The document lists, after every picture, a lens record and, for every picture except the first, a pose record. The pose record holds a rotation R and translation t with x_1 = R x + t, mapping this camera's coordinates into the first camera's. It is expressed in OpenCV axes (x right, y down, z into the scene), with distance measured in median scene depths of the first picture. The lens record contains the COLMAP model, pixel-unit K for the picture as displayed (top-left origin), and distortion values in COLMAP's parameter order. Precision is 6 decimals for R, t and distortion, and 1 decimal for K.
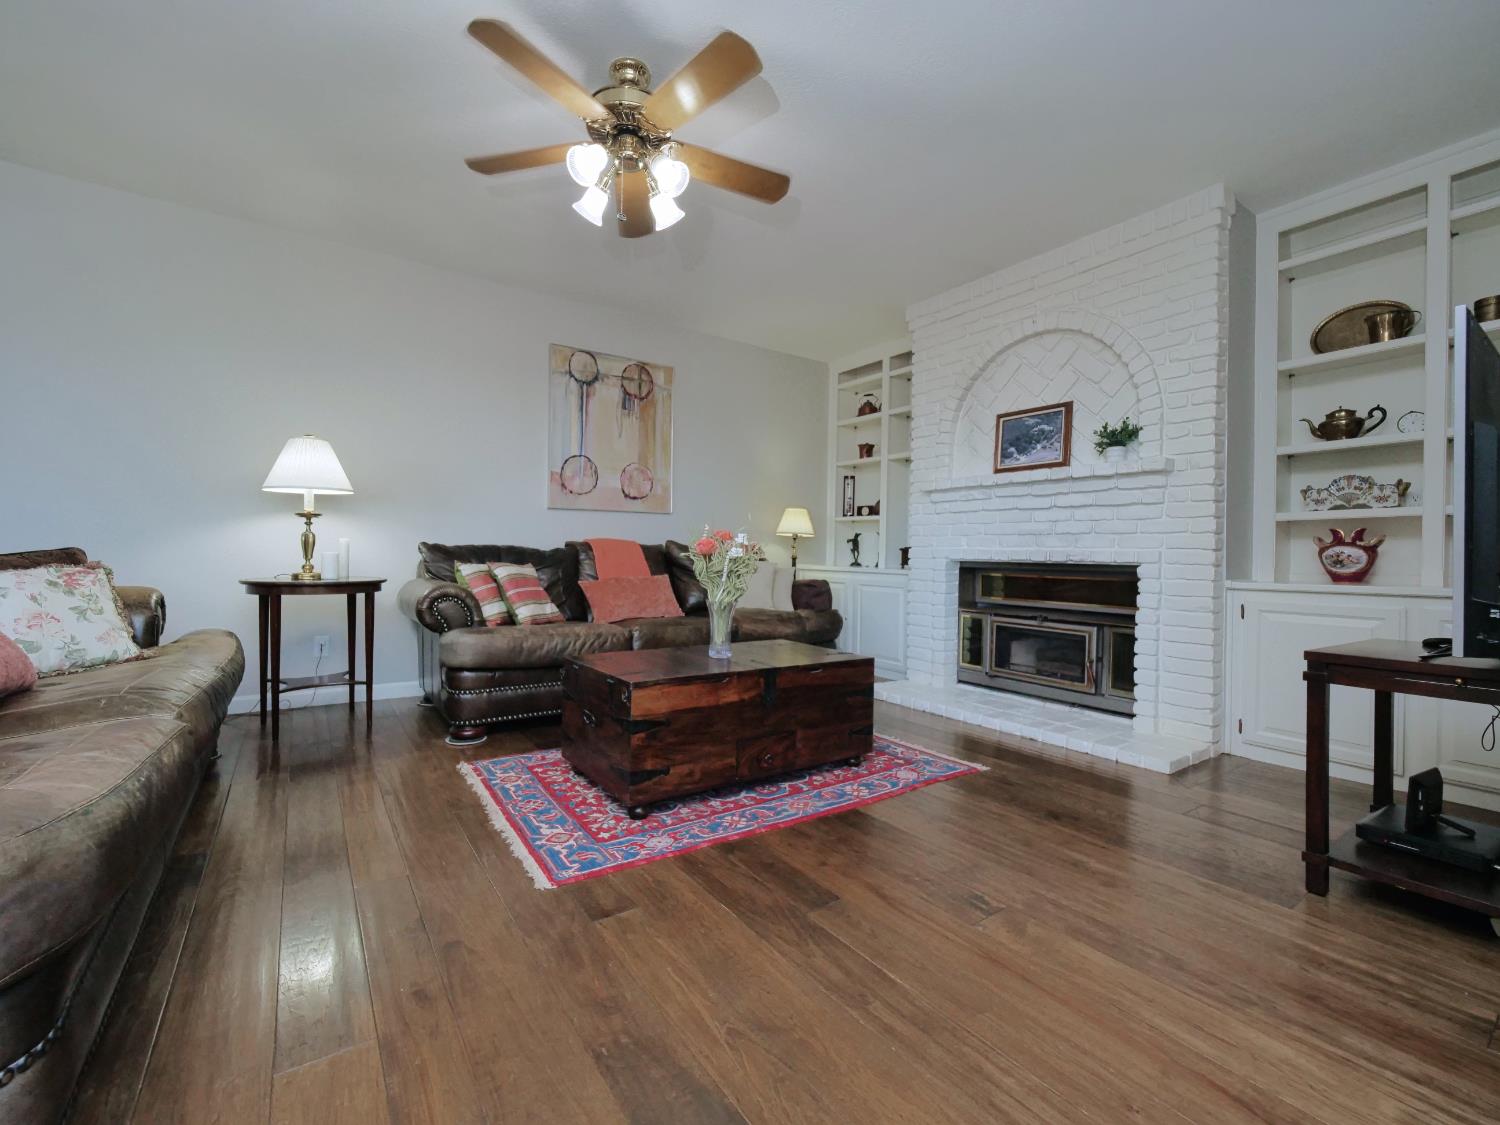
lens RADIAL K [[635.6, 0, 727.6], [0, 635.6, 548.2], [0, 0, 1]] dist [-0.009041, 0.002020]
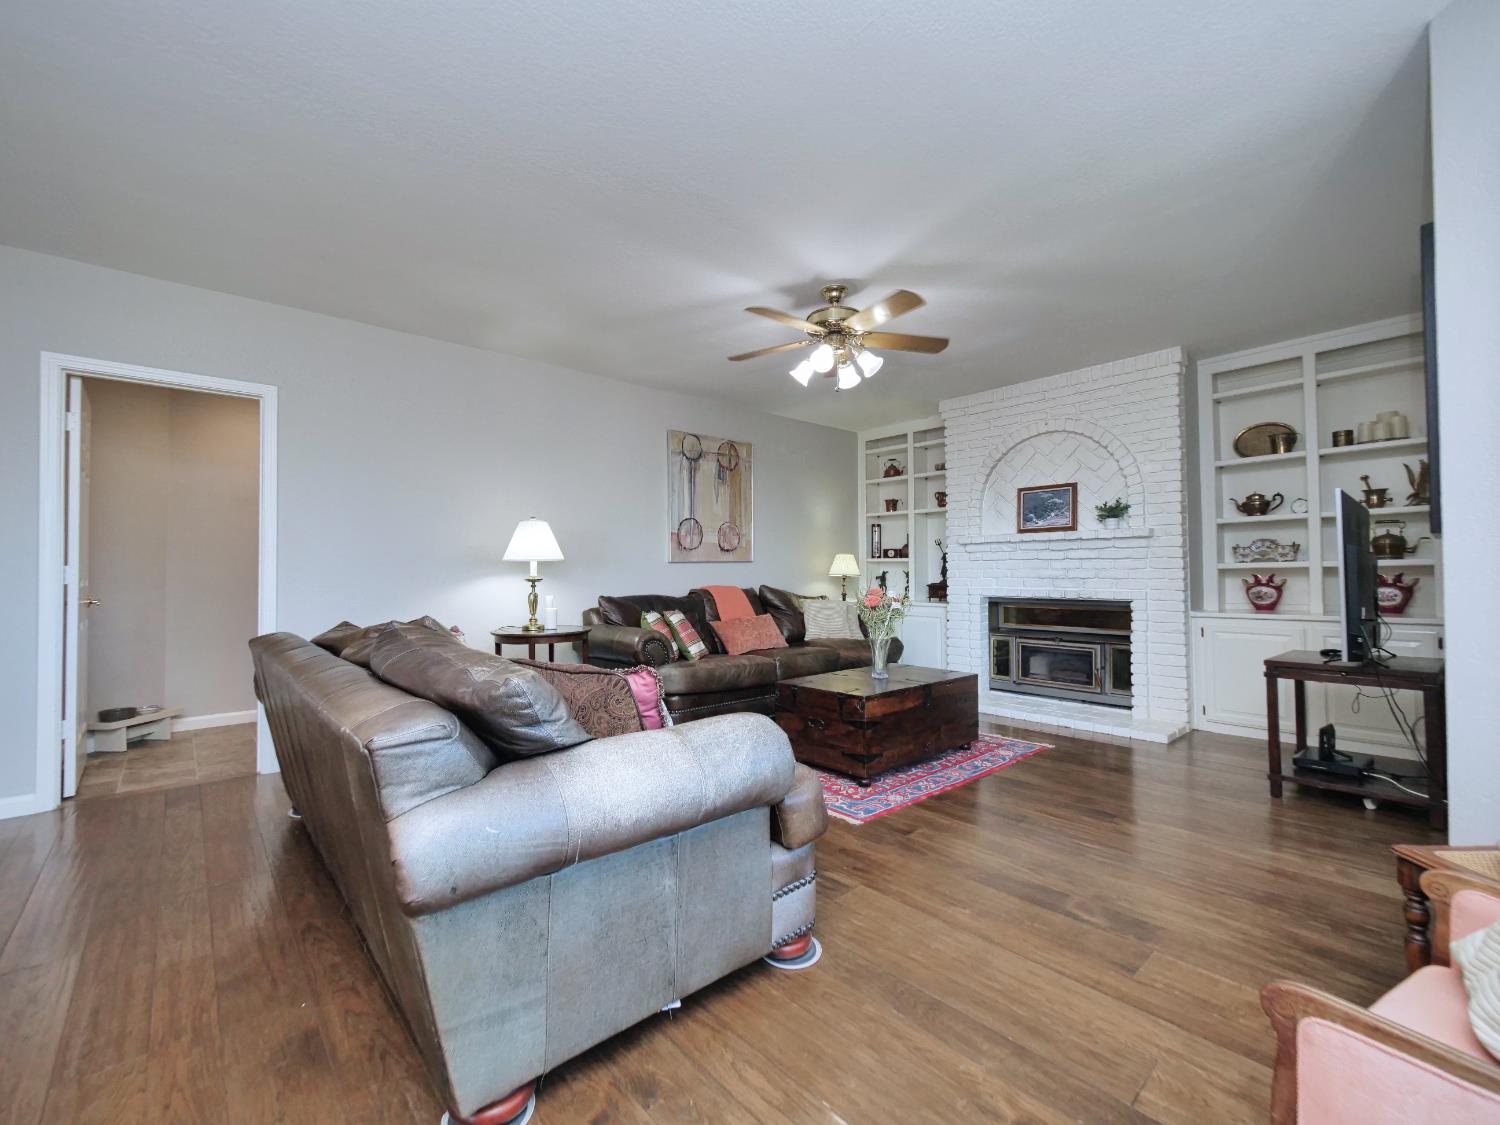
lens RADIAL K [[635.6, 0, 727.9], [0, 635.6, 549.2], [0, 0, 1]] dist [-0.009041, 0.002020]
pose [[0.993234, -0.018121, 0.114710, -0.418995], [0.021305, 0.999419, -0.026591, -0.071839], [-0.114162, 0.028855, 0.993043, -0.322267]]
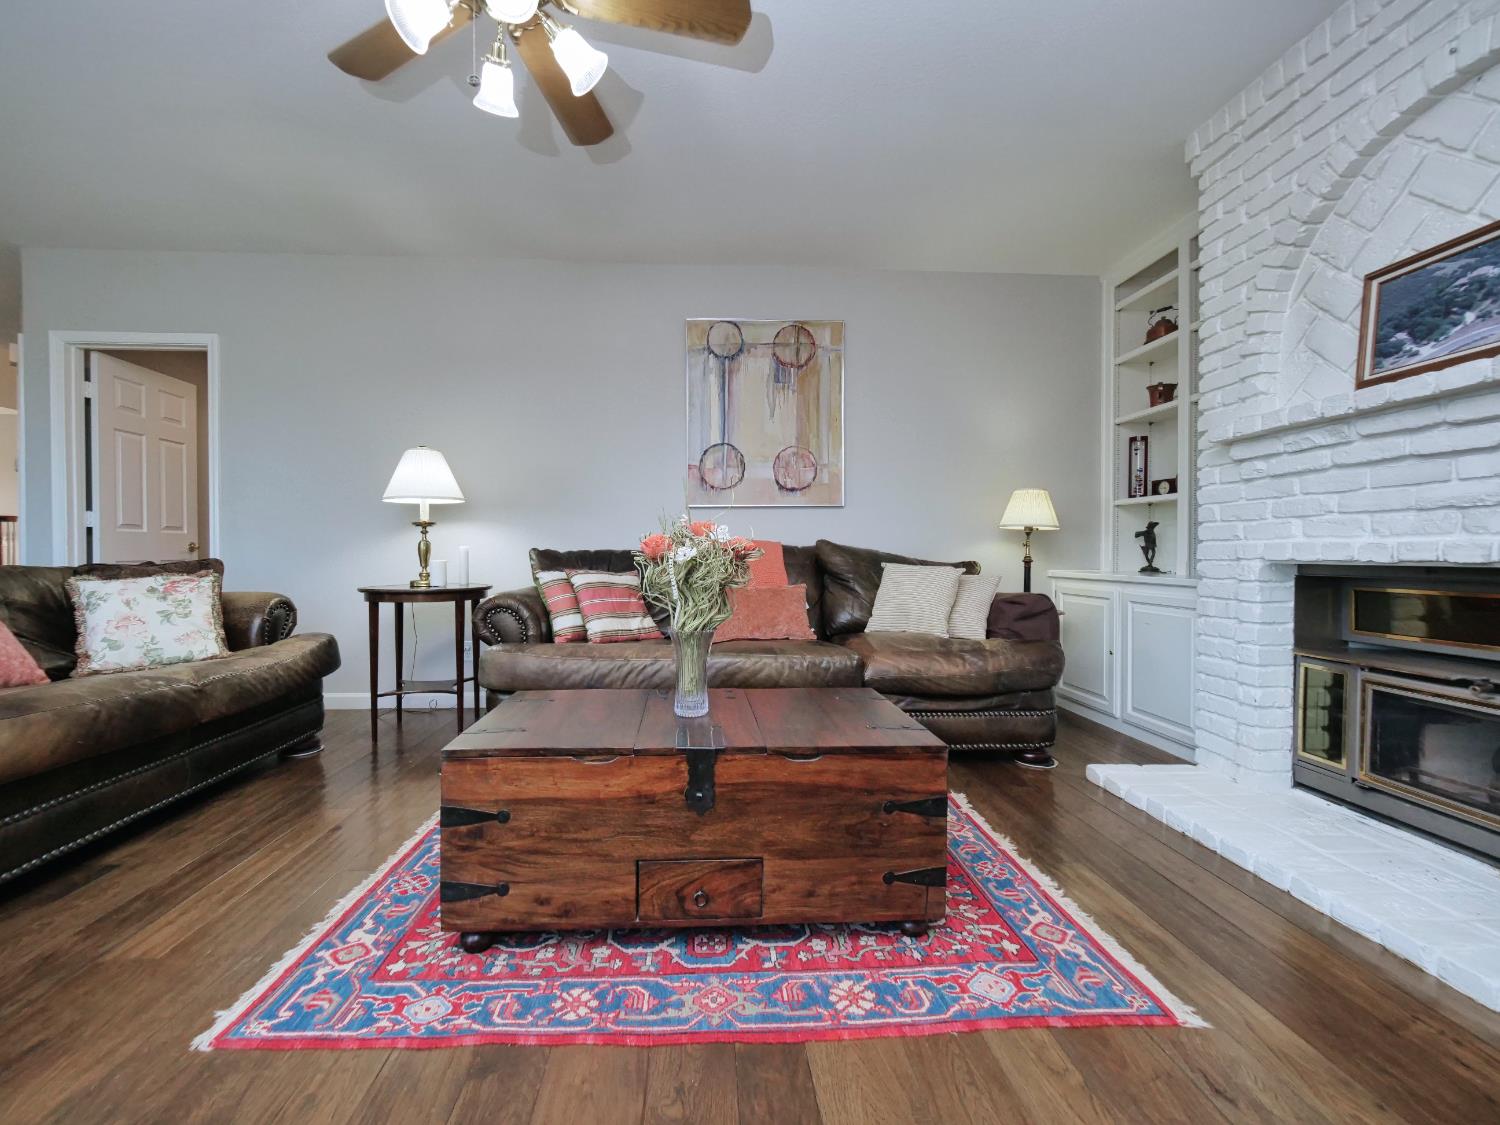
lens RADIAL K [[635.6, 0, 734.4], [0, 635.6, 556.1], [0, 0, 1]] dist [-0.009041, 0.002020]
pose [[0.859013, -0.012592, -0.511799, 0.299787], [0.015989, 0.999870, 0.002237, 0.005334], [0.511704, -0.010105, 0.859102, 0.374727]]
